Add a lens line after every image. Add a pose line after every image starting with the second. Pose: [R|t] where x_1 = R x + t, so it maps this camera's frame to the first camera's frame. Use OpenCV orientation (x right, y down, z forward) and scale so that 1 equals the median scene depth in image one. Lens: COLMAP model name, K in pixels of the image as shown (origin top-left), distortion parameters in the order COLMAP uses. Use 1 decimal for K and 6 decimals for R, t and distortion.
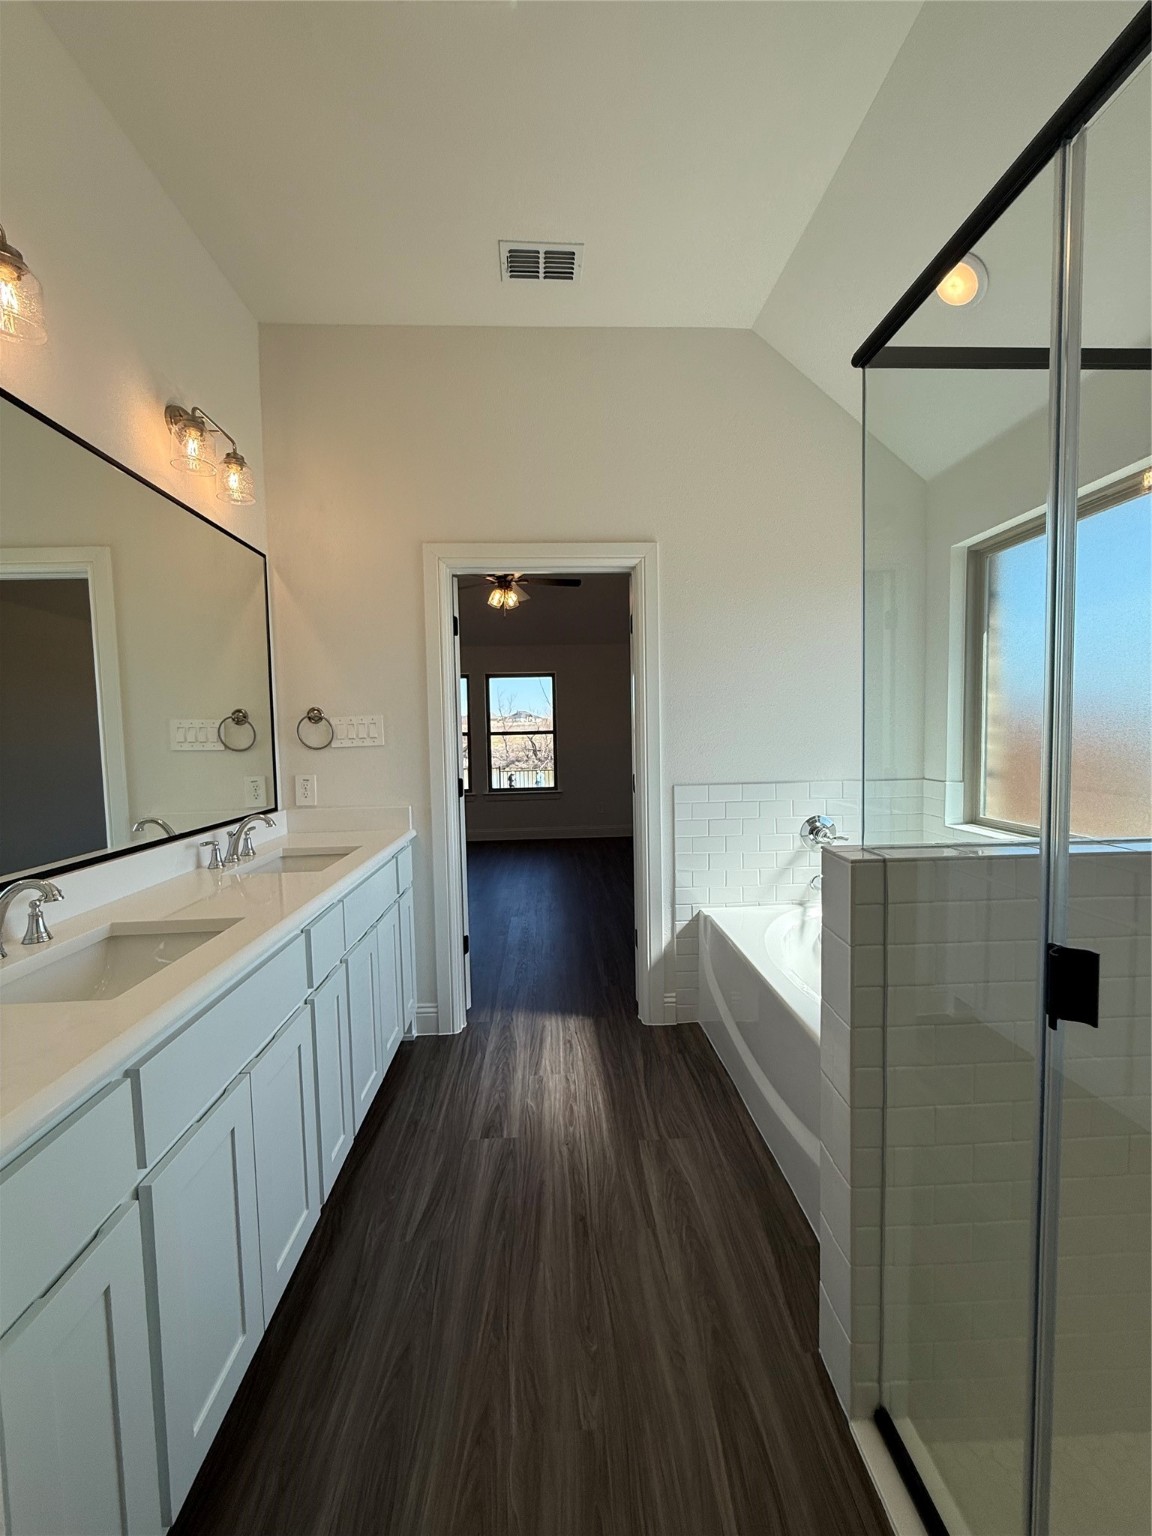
lens RADIAL K [[609.3, 0, 579.9], [0, 609.3, 763.0], [0, 0, 1]] dist [-0.002737, -0.000203]
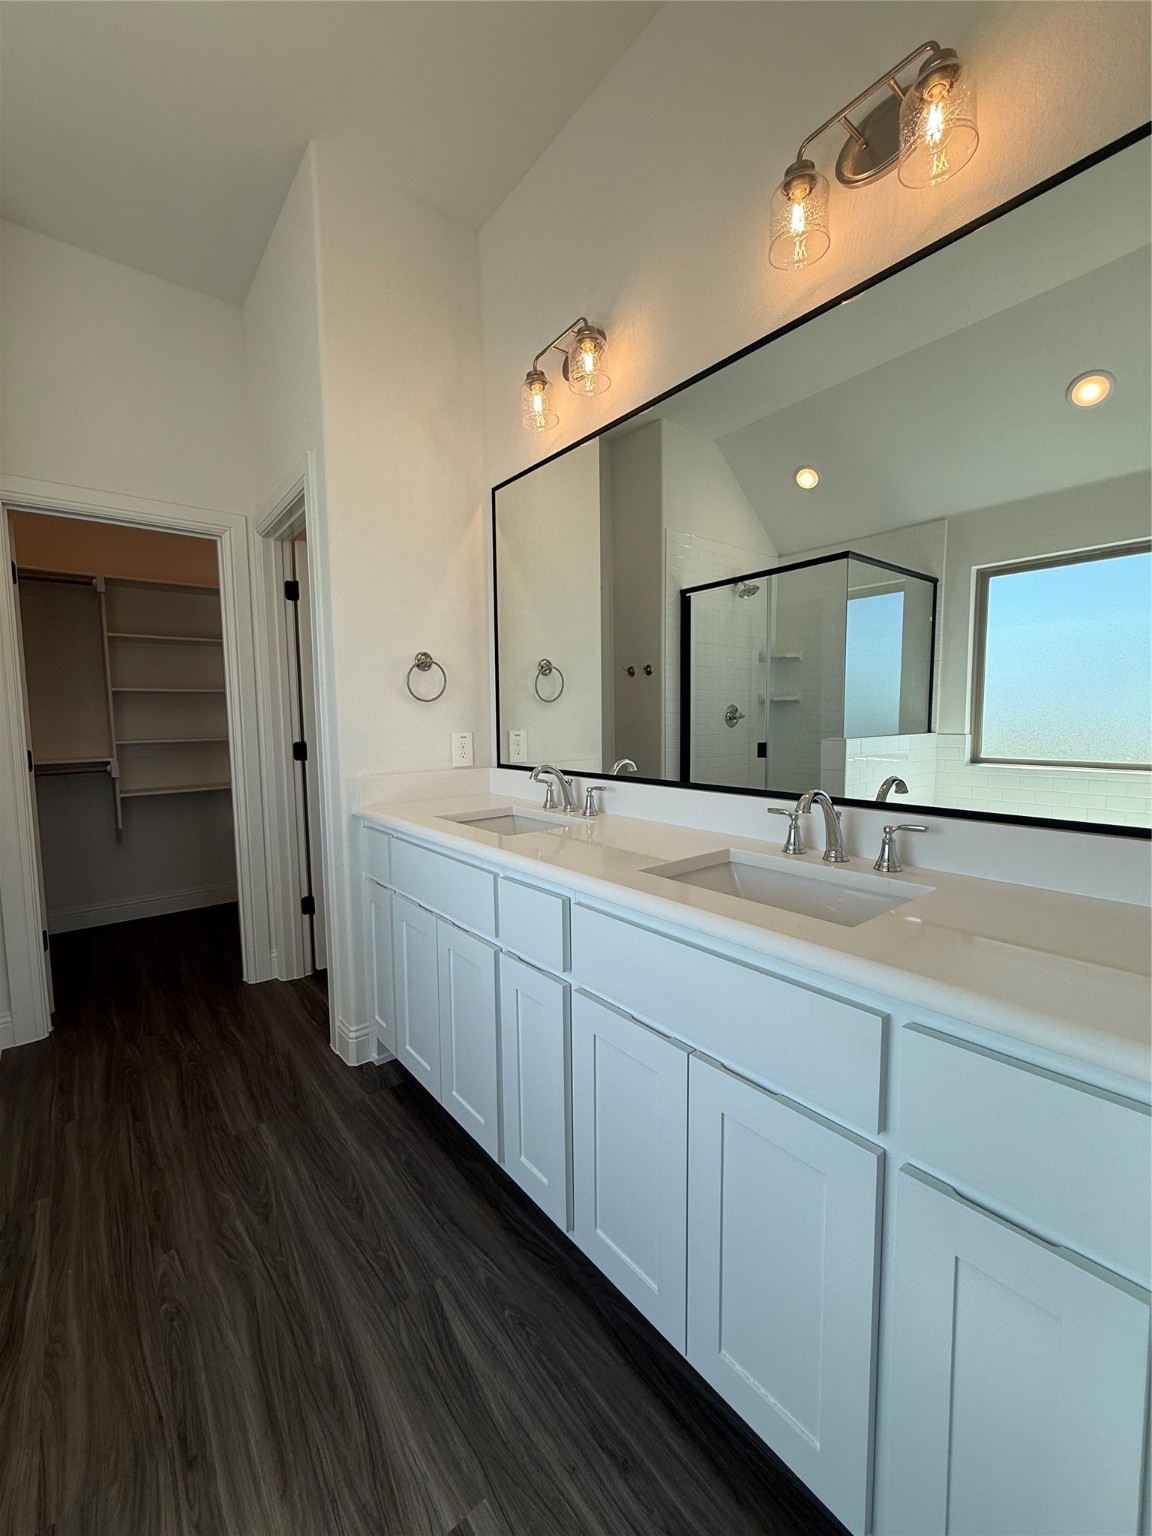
lens RADIAL K [[608.2, 0, 575.2], [0, 608.2, 761.7], [0, 0, 1]] dist [-0.000779, 0.000098]
pose [[-0.806492, 0.076464, -0.586279, -0.002746], [-0.000270, 0.991554, 0.129693, -0.018942], [0.591245, 0.104754, -0.799660, 1.365317]]
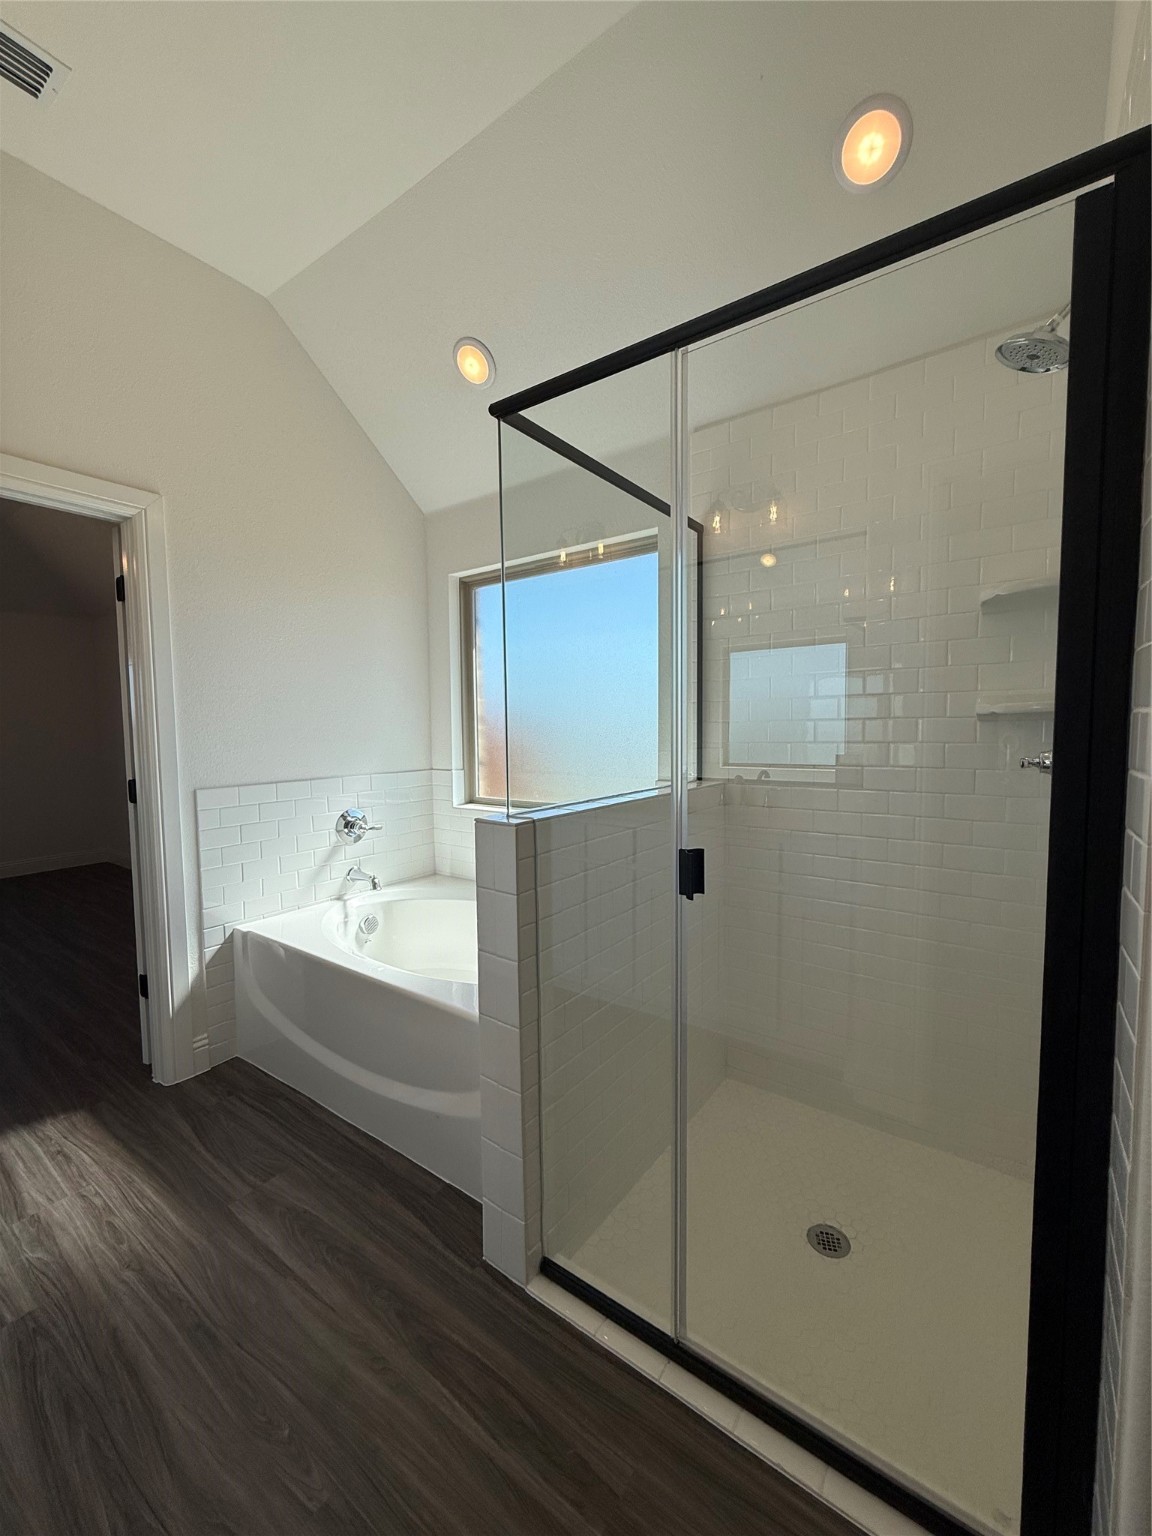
lens RADIAL K [[608.2, 0, 575.2], [0, 608.2, 761.7], [0, 0, 1]] dist [-0.000779, 0.000098]
pose [[0.628098, -0.032974, 0.777435, -0.234847], [0.040093, 0.999146, 0.009986, 0.015459], [-0.777101, 0.024898, 0.628883, 0.078372]]
